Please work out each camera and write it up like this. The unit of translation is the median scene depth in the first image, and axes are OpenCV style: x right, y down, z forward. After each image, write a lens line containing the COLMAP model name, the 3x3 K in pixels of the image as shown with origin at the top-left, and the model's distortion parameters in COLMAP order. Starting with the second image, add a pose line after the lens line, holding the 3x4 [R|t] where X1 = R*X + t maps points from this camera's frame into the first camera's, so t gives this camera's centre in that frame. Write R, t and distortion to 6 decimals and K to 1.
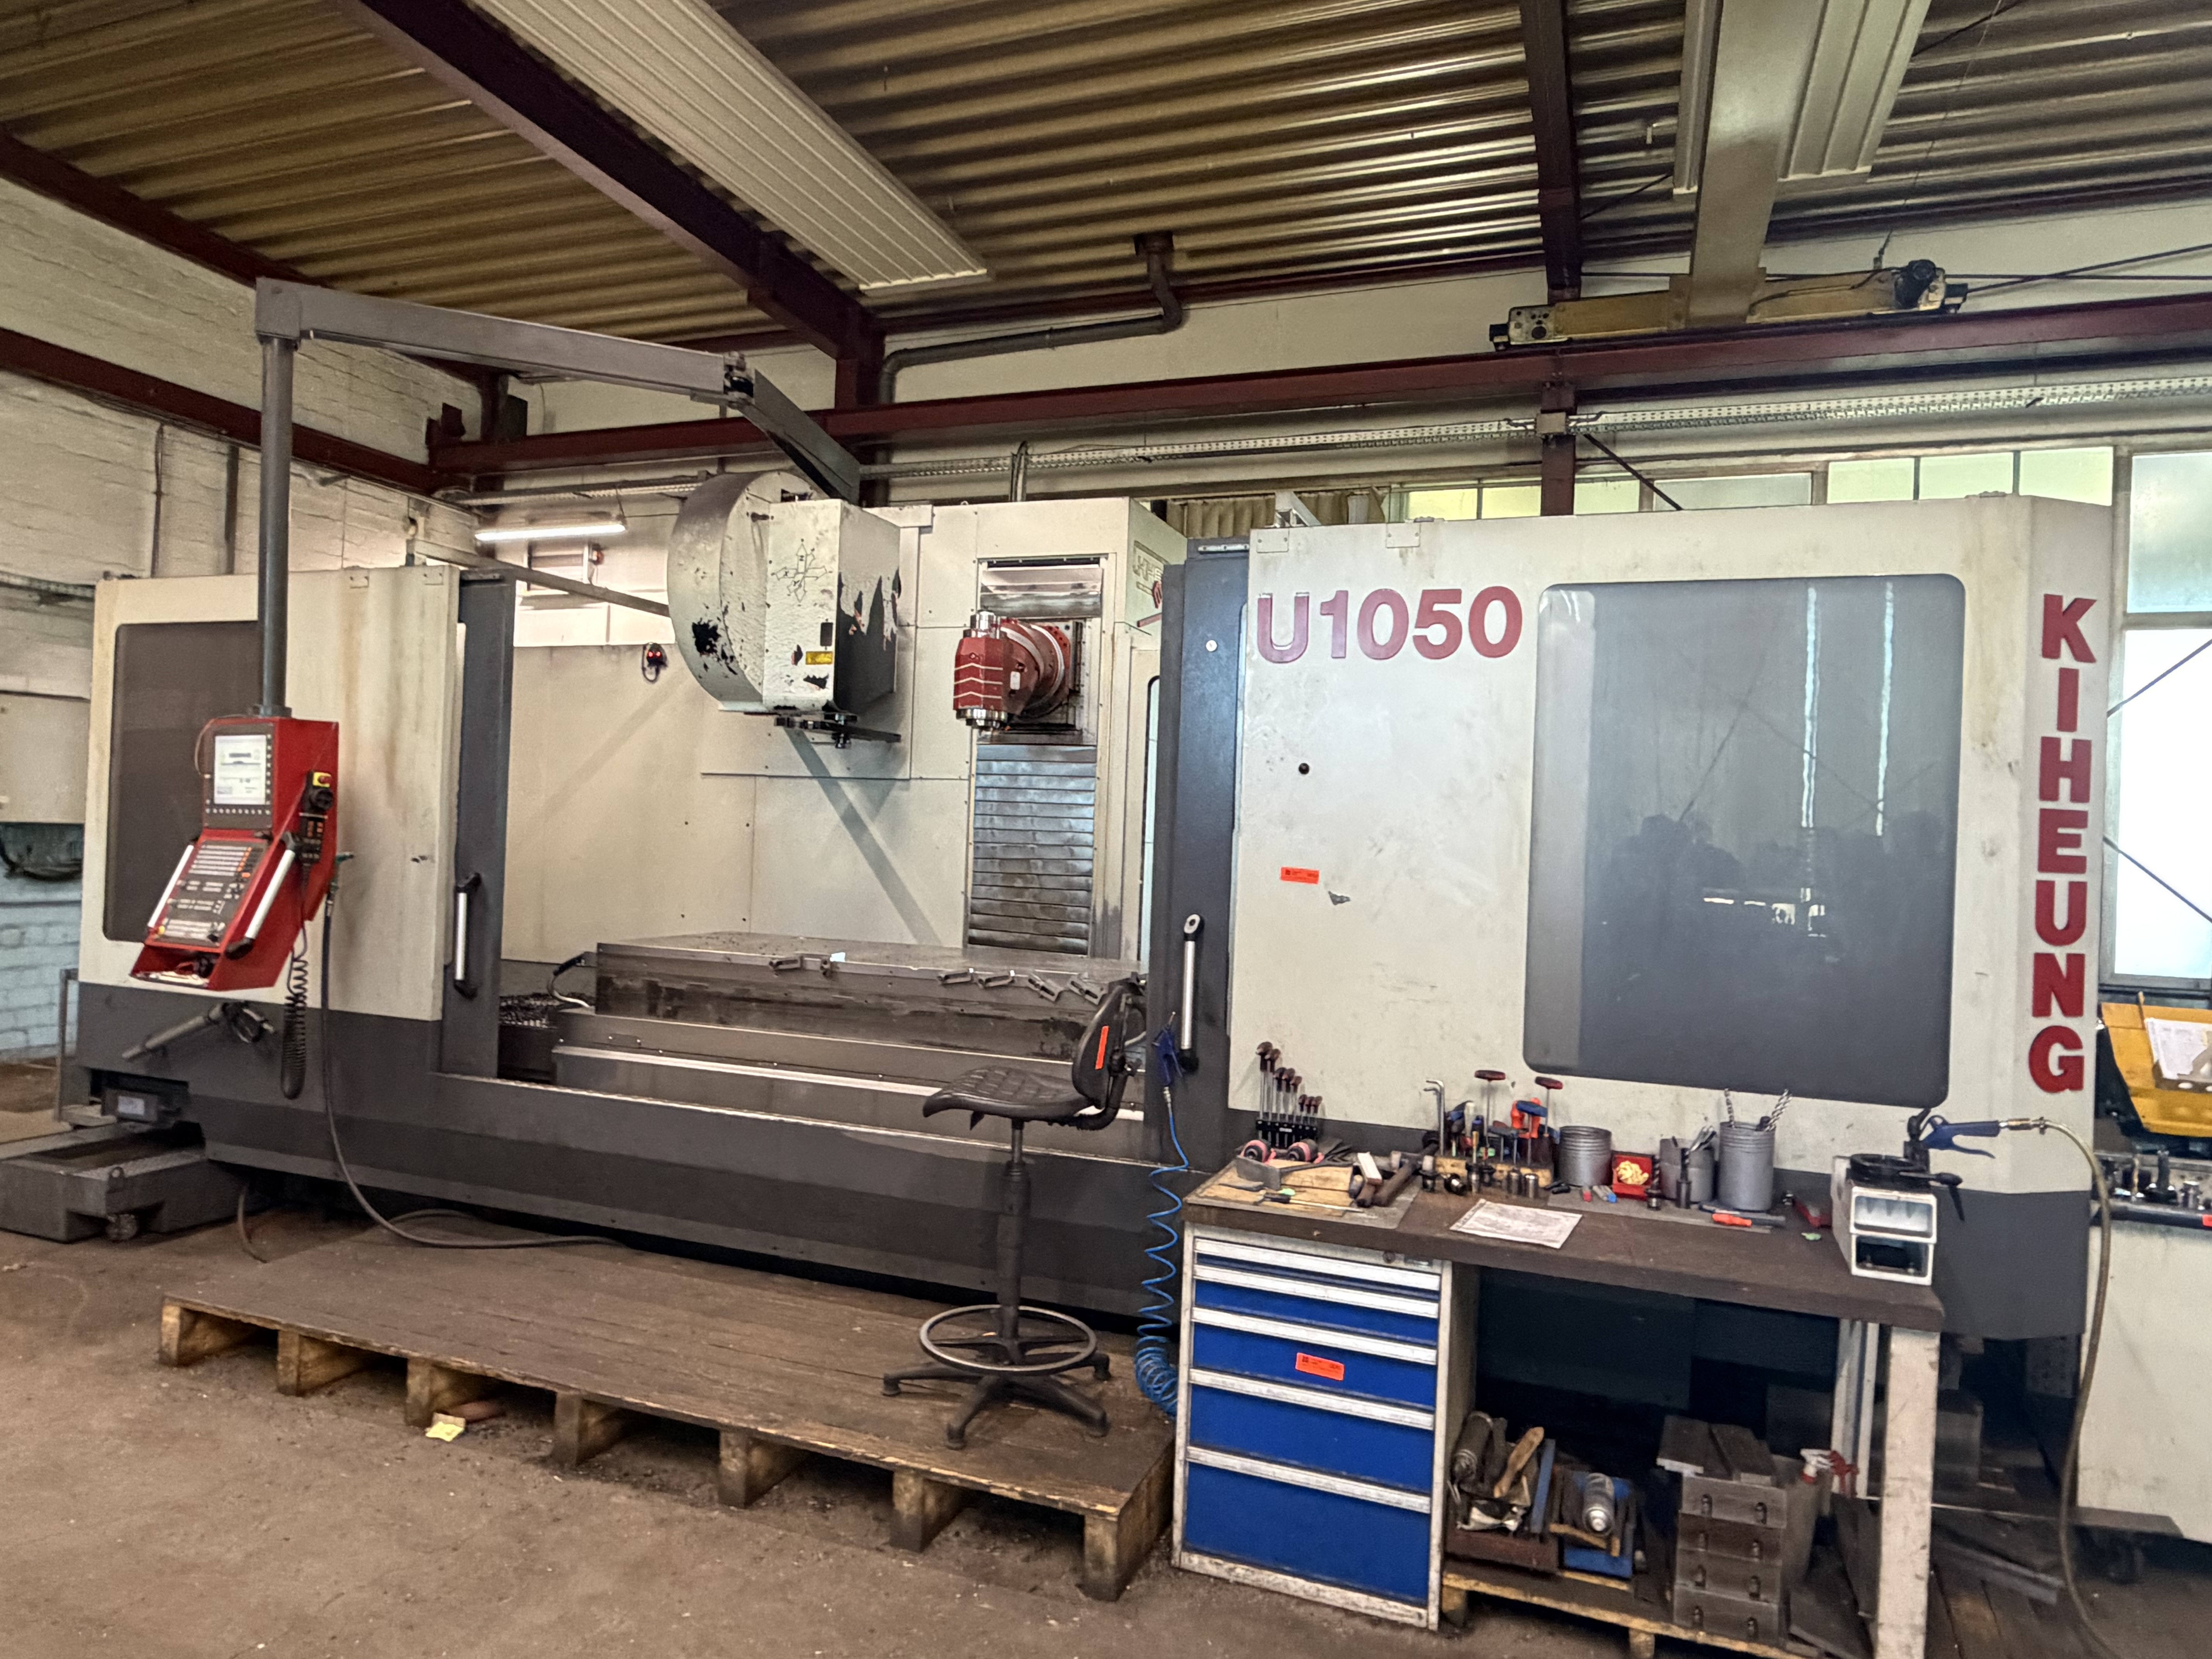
lens RADIAL K [[1361.9, 0, 1090.8], [0, 1361.9, 818.6], [0, 0, 1]] dist [-0.013984, 0.007436]
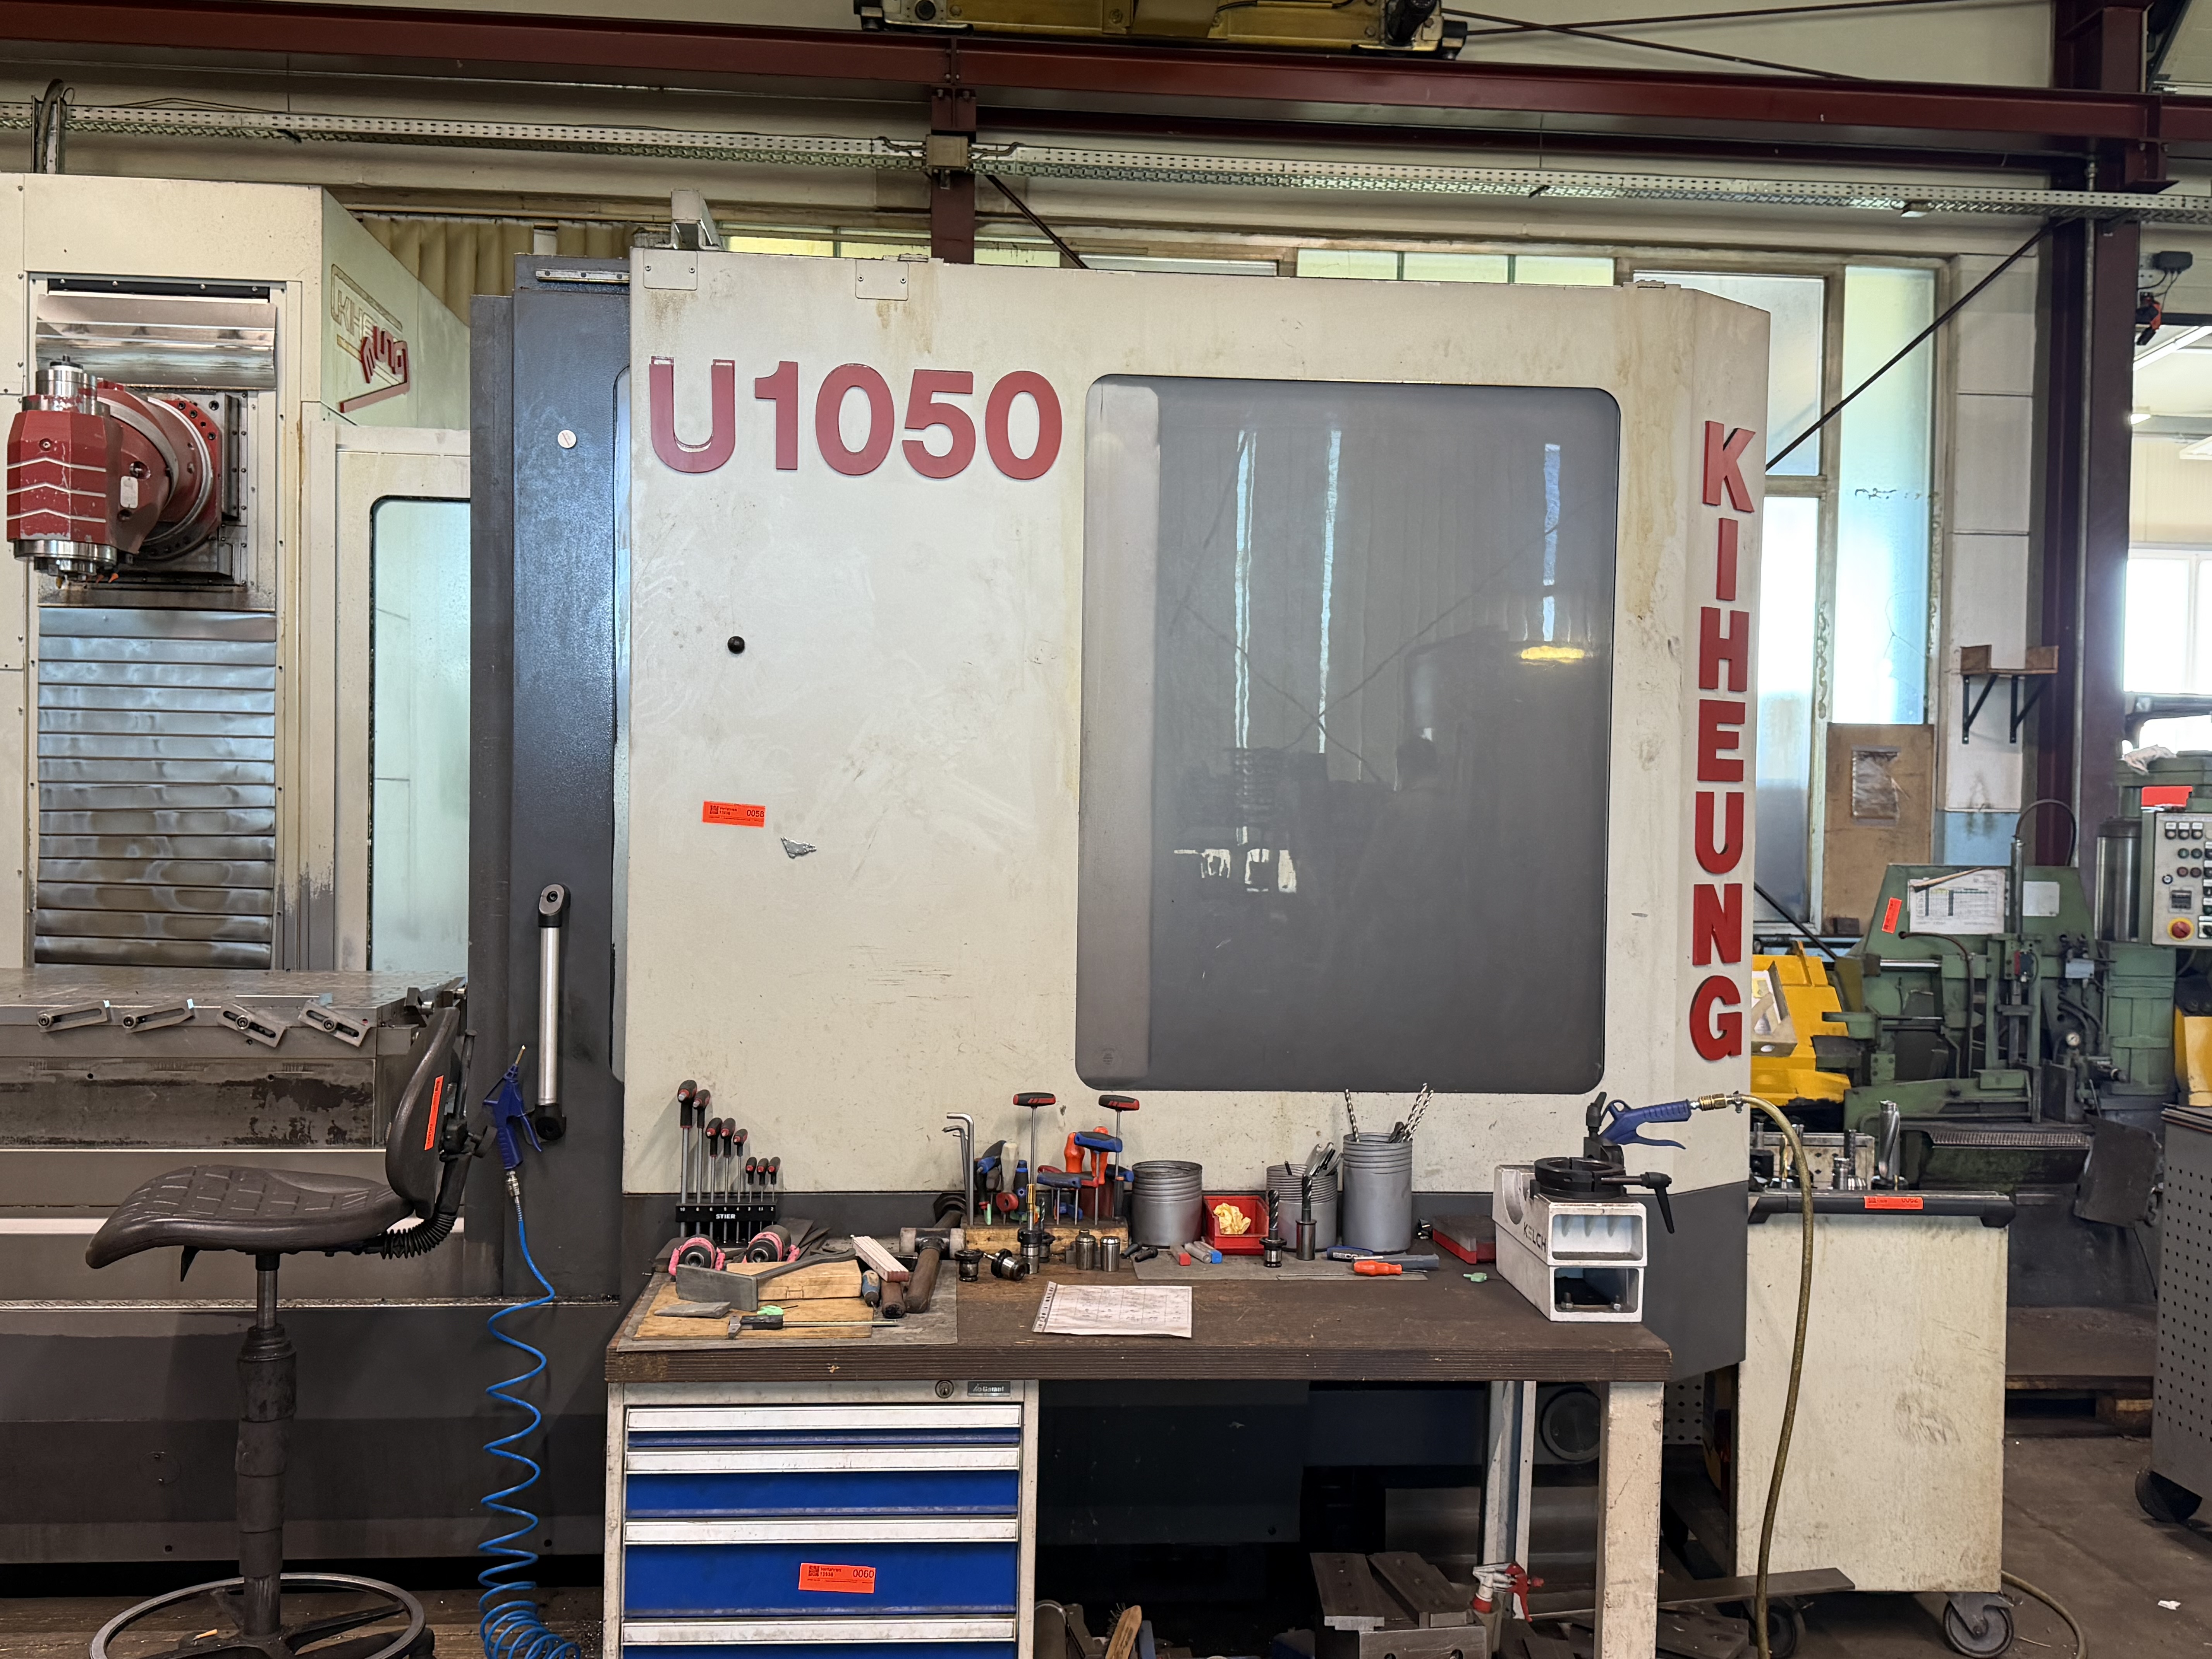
lens RADIAL K [[2046.1, 0, 1098.7], [0, 2046.1, 827.3], [0, 0, 1]] dist [0.032791, 0.000000]
pose [[0.899562, -0.028966, 0.435832, -0.089533], [0.012306, 0.999083, 0.040999, 0.009359], [-0.436620, -0.031518, 0.899094, 0.061209]]
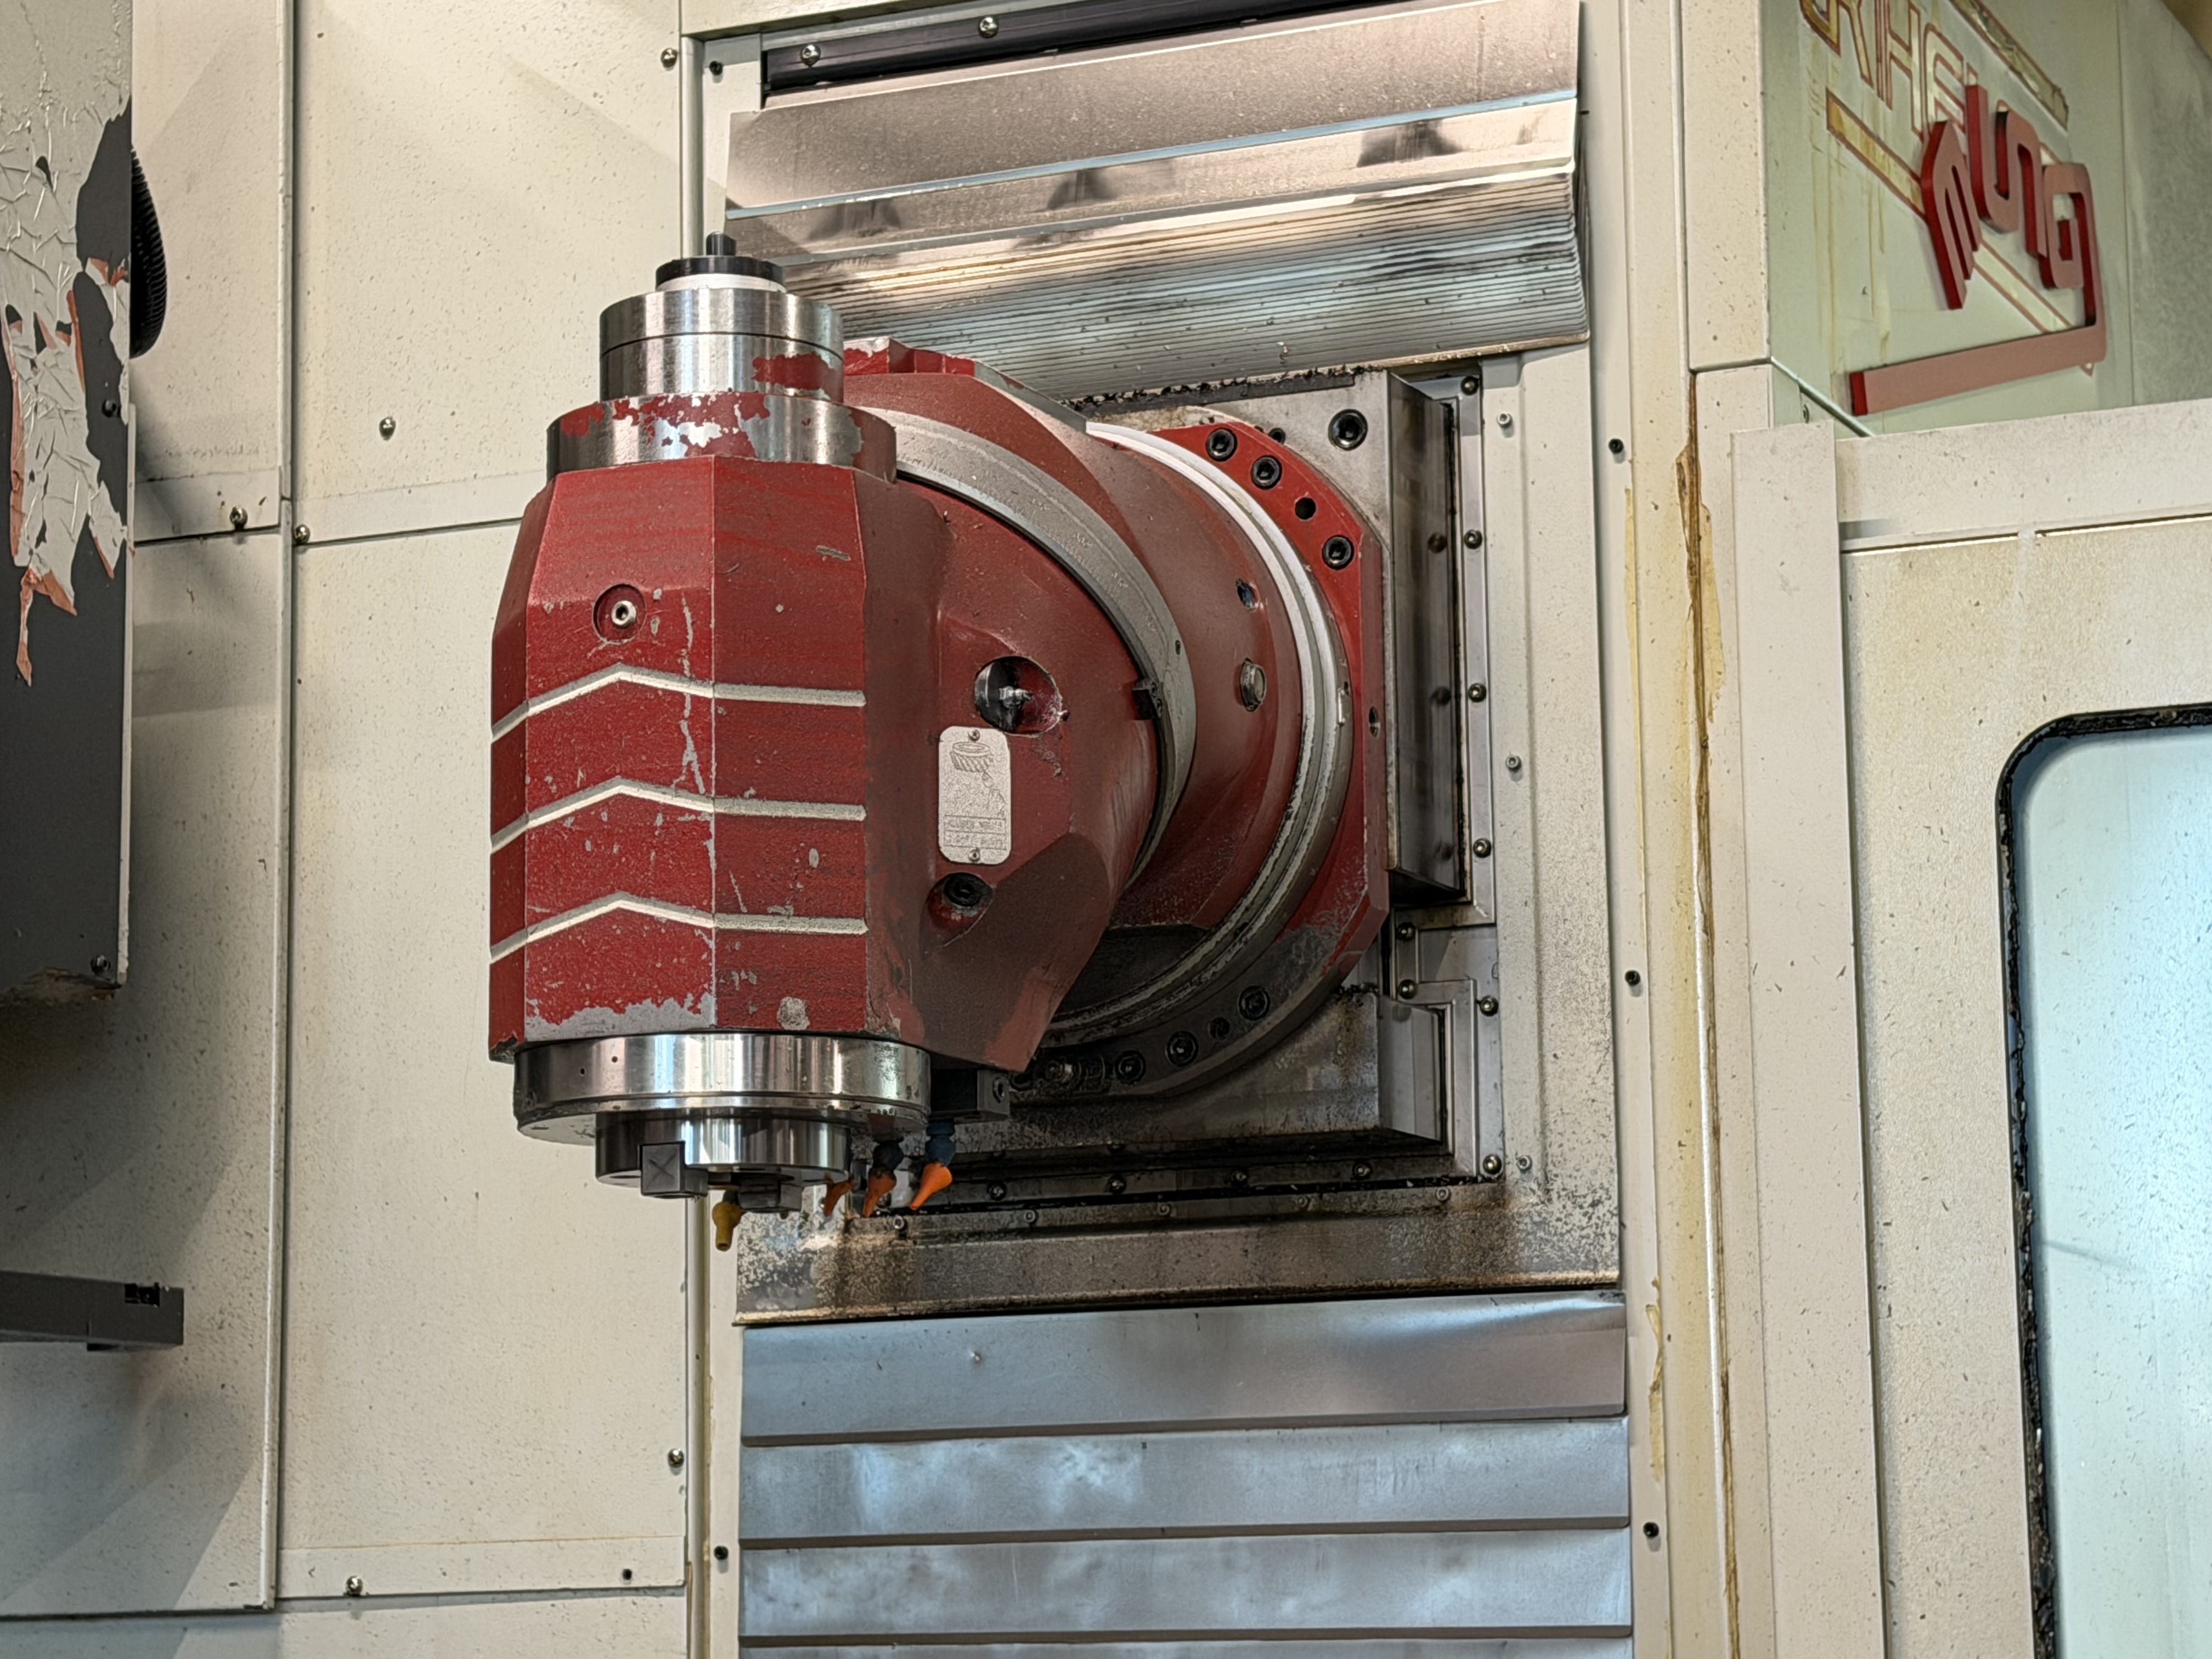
lens RADIAL K [[5115.2, 0, 1112.7], [0, 5115.2, 844.7], [0, 0, 1]] dist [0.130177, 0.000000]
pose [[0.997523, -0.057671, -0.040282, -0.030777], [0.051090, 0.987561, -0.148703, -0.033032], [0.048357, 0.146276, 0.988061, 0.674738]]
